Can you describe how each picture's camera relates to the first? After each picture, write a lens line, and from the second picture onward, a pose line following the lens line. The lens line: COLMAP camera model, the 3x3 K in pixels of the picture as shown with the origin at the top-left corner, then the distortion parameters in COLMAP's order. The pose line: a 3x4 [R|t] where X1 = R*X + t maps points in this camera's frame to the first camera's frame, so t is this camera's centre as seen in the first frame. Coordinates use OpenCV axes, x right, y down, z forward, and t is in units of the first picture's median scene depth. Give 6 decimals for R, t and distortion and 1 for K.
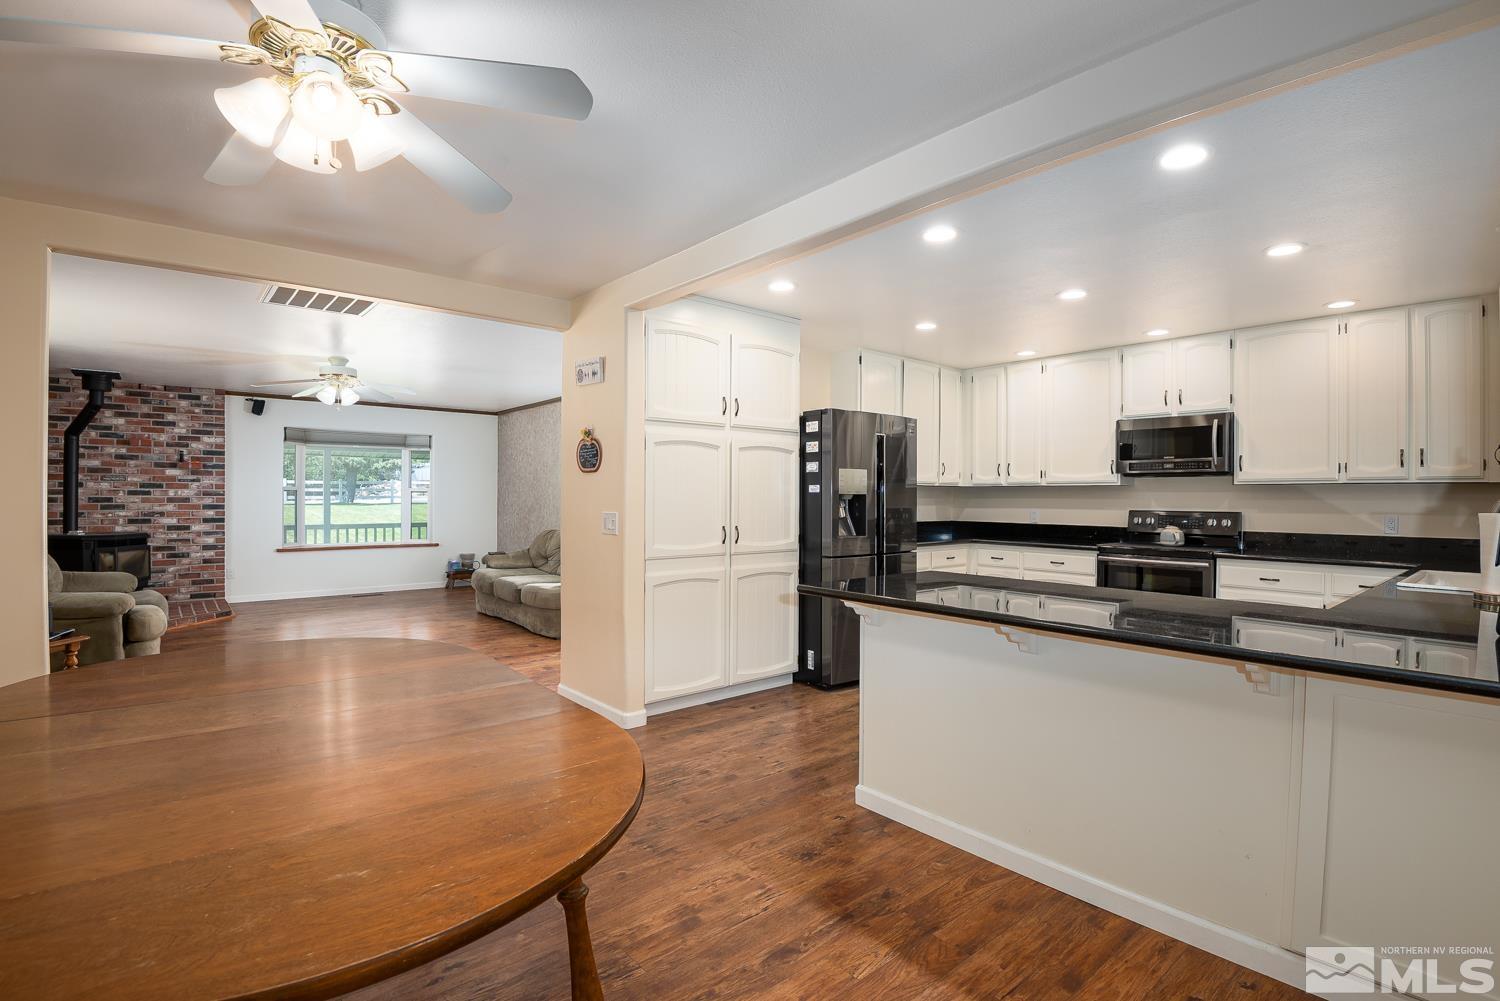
lens RADIAL K [[696.3, 0, 751.8], [0, 696.3, 501.1], [0, 0, 1]] dist [0.001138, -0.028532]
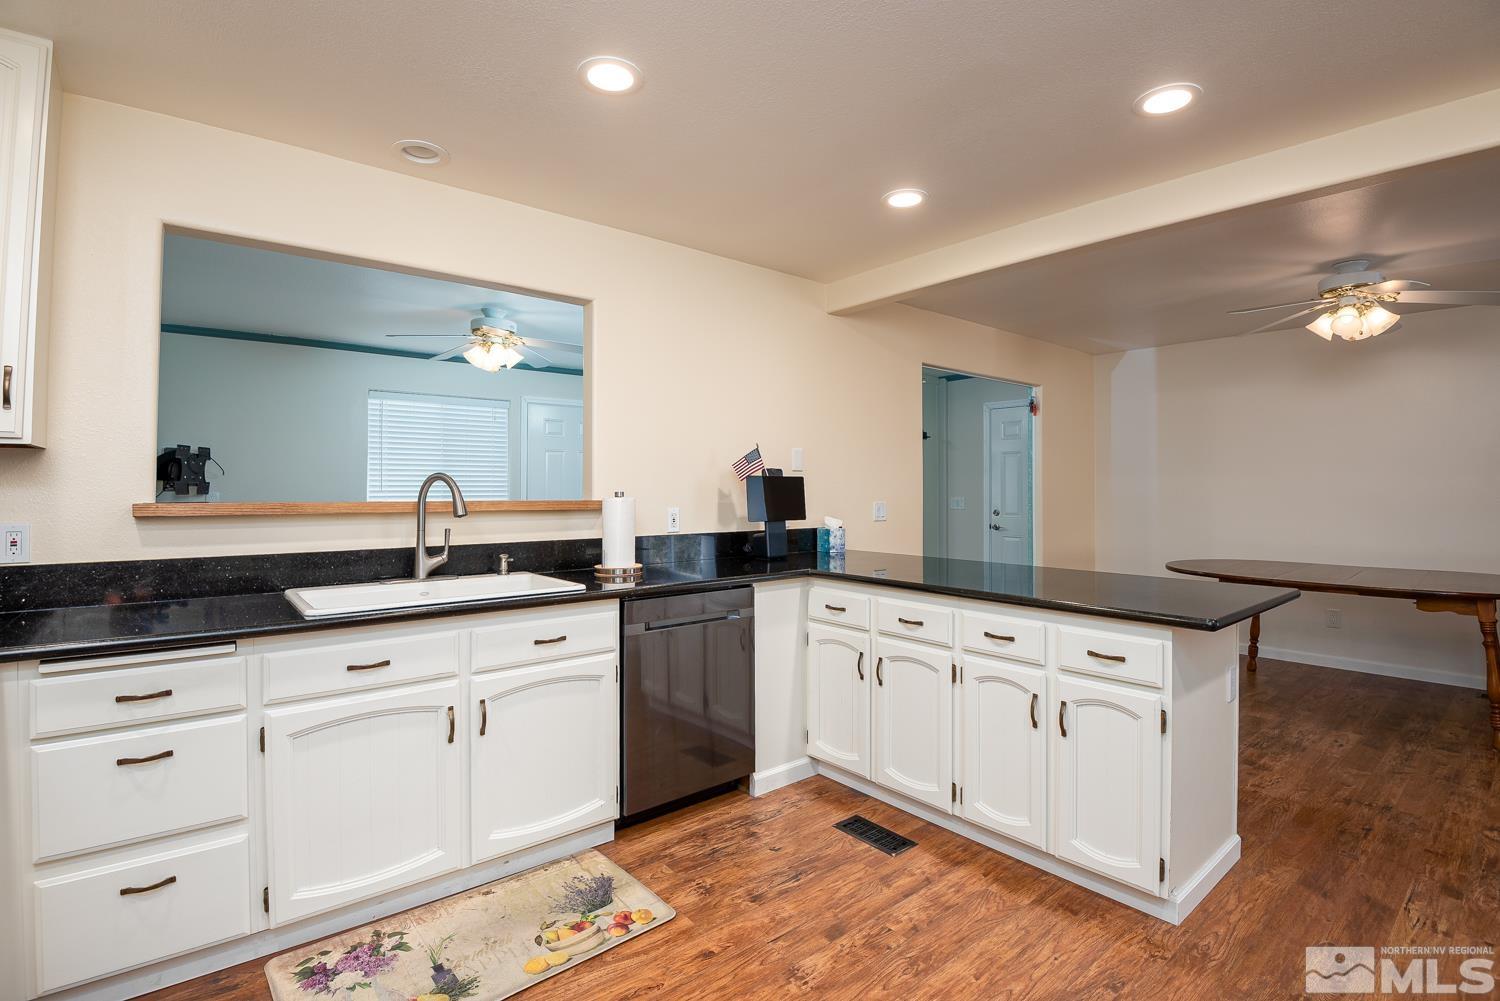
lens RADIAL K [[696.3, 0, 751.8], [0, 696.3, 501.1], [0, 0, 1]] dist [0.001138, -0.028532]
pose [[-0.999972, -0.007318, 0.001764, 0.426355], [-0.007285, 0.999814, 0.017842, 0.000735], [-0.001894, 0.017828, -0.999839, 1.051395]]
